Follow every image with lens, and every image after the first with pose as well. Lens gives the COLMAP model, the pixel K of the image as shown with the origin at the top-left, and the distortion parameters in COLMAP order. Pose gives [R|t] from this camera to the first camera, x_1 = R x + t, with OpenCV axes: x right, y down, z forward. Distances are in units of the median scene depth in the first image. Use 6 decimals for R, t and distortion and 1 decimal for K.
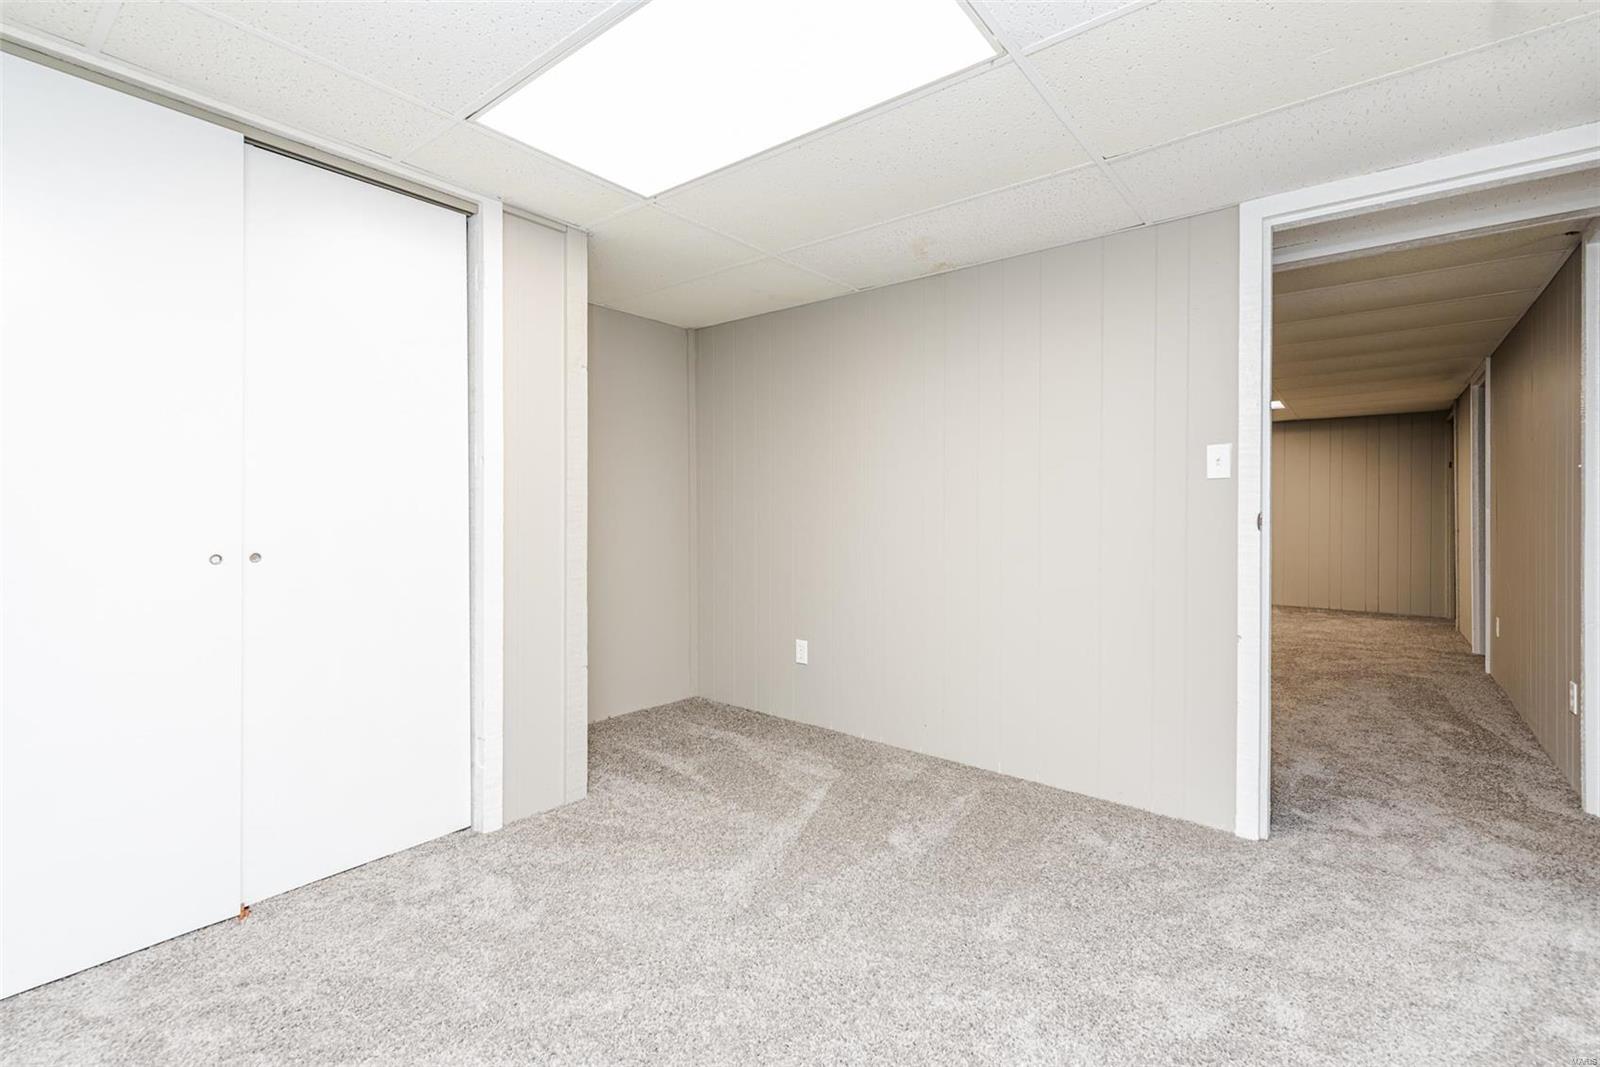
lens RADIAL K [[699.8, 0, 799.8], [0, 699.8, 521.8], [0, 0, 1]] dist [0.002019, 0.000001]
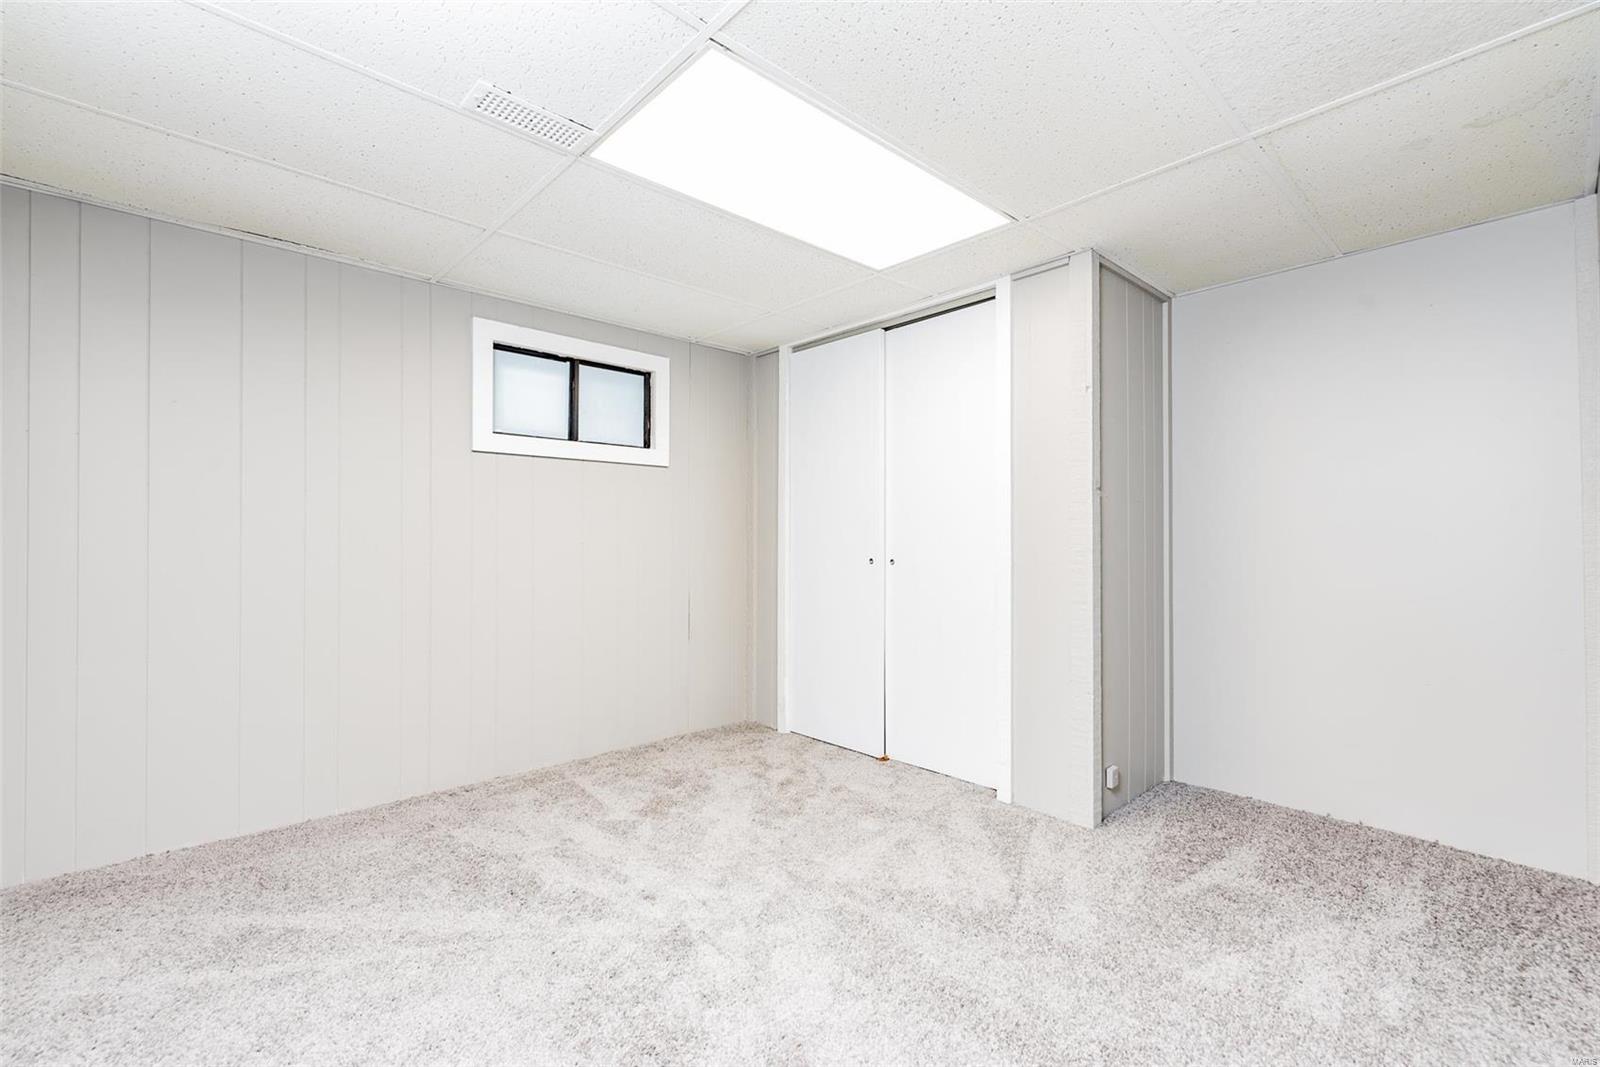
lens RADIAL K [[699.8, 0, 798.7], [0, 699.8, 536.4], [0, 0, 1]] dist [0.002019, 0.000001]
pose [[-0.158418, -0.005032, -0.987359, 0.766508], [-0.008410, 0.999958, -0.003747, -0.003581], [0.987336, 0.007710, -0.158453, 0.805812]]
